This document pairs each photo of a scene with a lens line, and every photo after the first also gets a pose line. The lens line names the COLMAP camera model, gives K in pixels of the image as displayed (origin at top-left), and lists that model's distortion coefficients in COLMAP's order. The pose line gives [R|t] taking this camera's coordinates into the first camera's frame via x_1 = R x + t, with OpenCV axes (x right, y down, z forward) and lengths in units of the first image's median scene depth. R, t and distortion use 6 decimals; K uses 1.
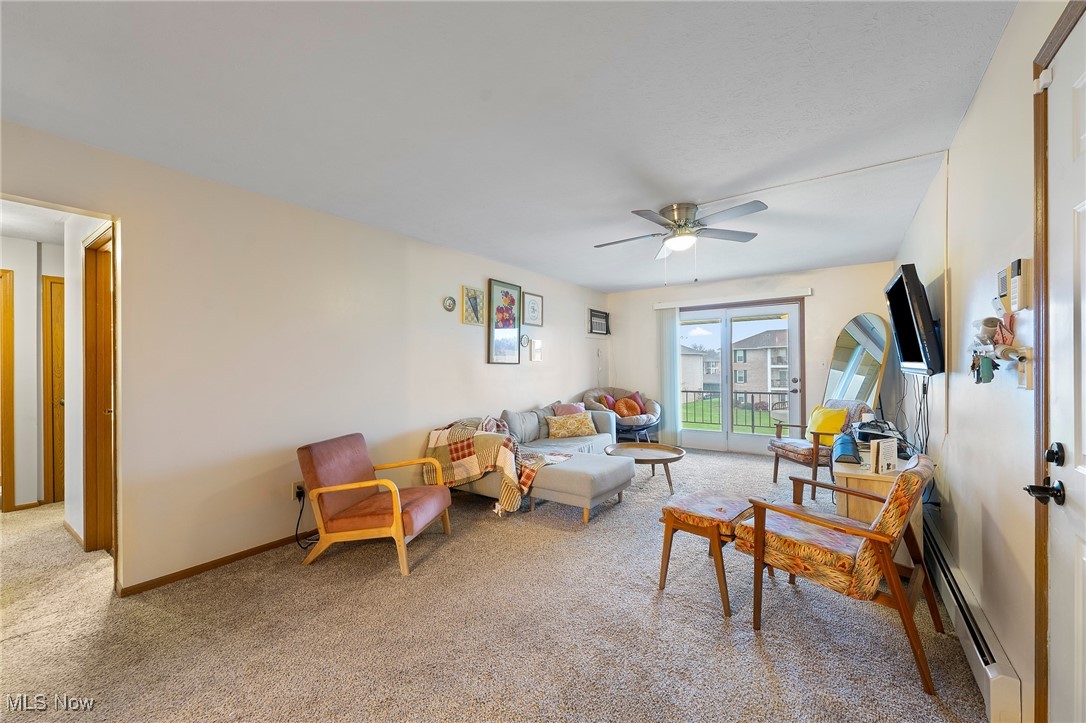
lens RADIAL K [[433.9, 0, 548.3], [0, 433.9, 363.7], [0, 0, 1]] dist [-0.006054, 0.000814]
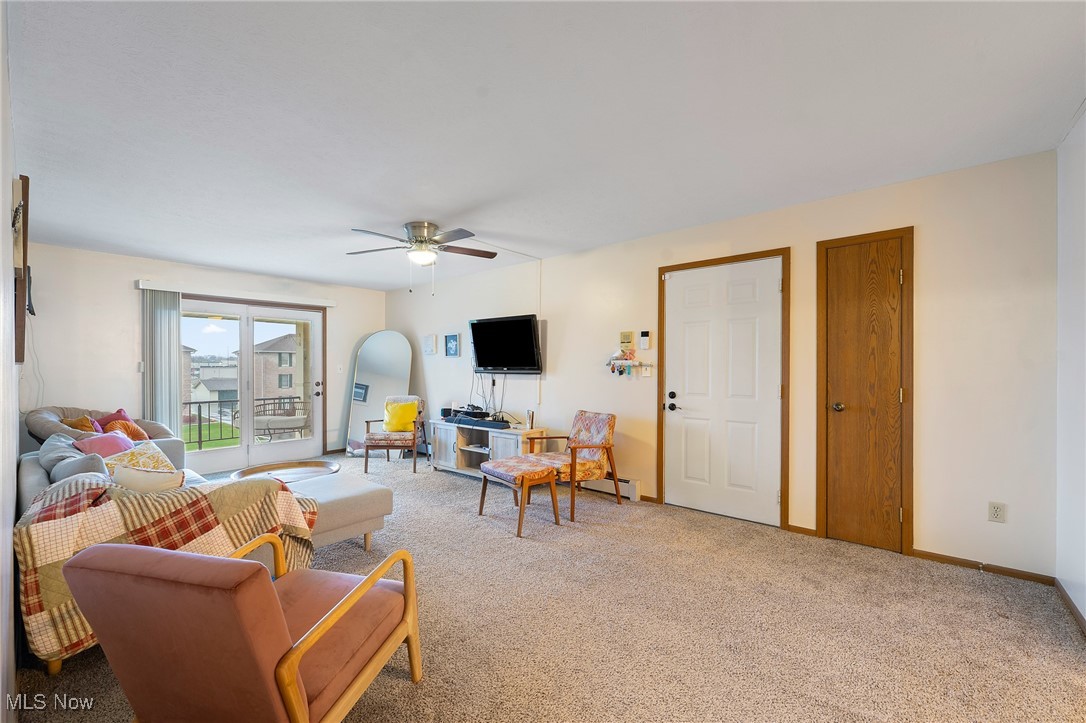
lens RADIAL K [[433.9, 0, 551.0], [0, 433.9, 365.9], [0, 0, 1]] dist [-0.006054, 0.000814]
pose [[0.082141, 0.013167, 0.996534, -0.652199], [-0.001244, 0.999913, -0.013109, 0.010402], [-0.996620, -0.000163, 0.082150, 0.495308]]
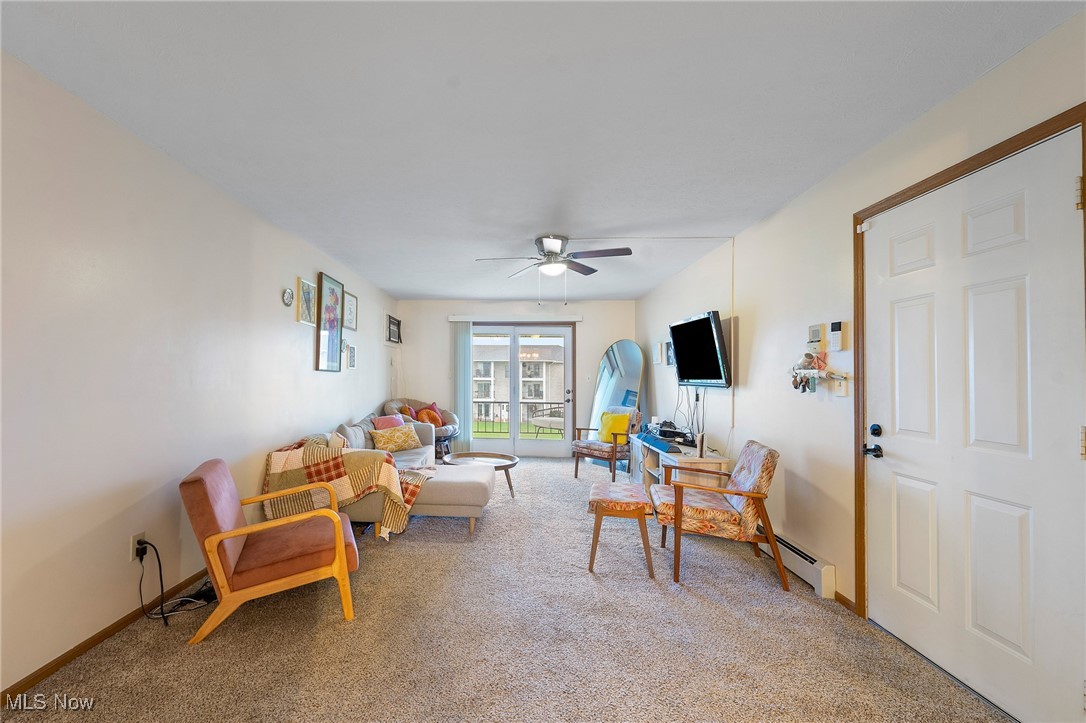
lens RADIAL K [[461.6, 0, 495.9], [0, 461.6, 361.4], [0, 0, 1]] dist [-0.000460, -0.000572]
pose [[0.851059, 0.037620, 0.523720, -0.382972], [-0.022771, 0.999136, -0.034768, 0.006262], [-0.524576, 0.017664, 0.851181, 0.048239]]
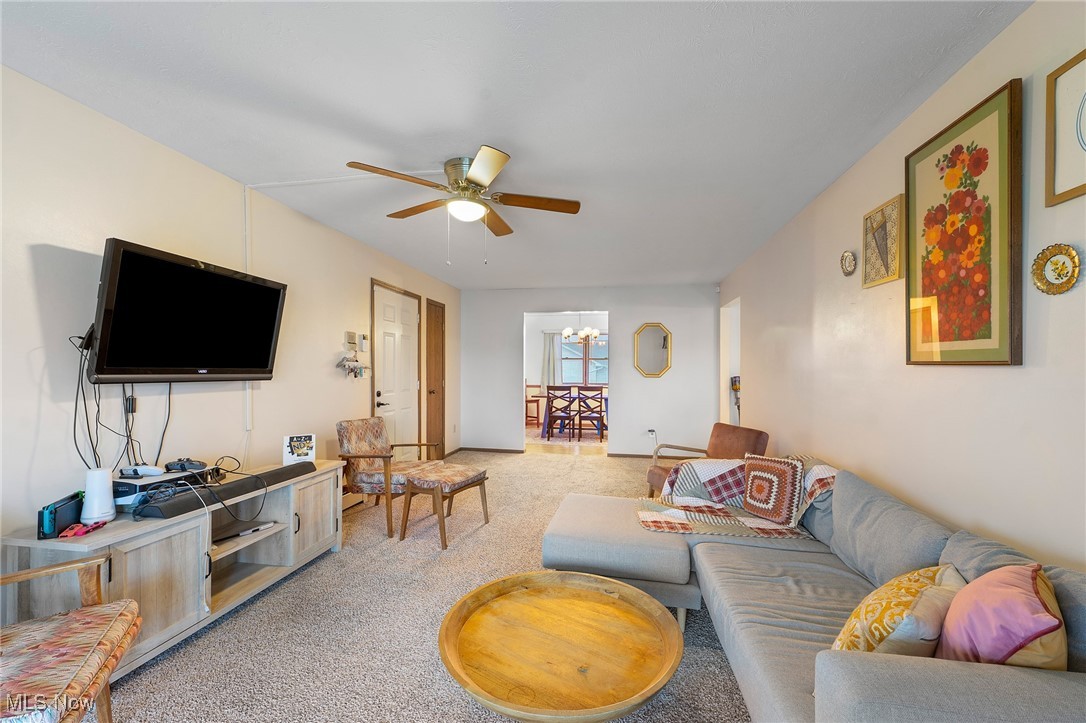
lens RADIAL K [[433.9, 0, 538.8], [0, 433.9, 367.4], [0, 0, 1]] dist [-0.006054, 0.000814]
pose [[-0.915737, 0.004961, -0.401748, 0.428722], [0.007297, 0.999964, -0.004285, 0.002152], [0.401712, -0.006855, -0.915740, 1.506423]]
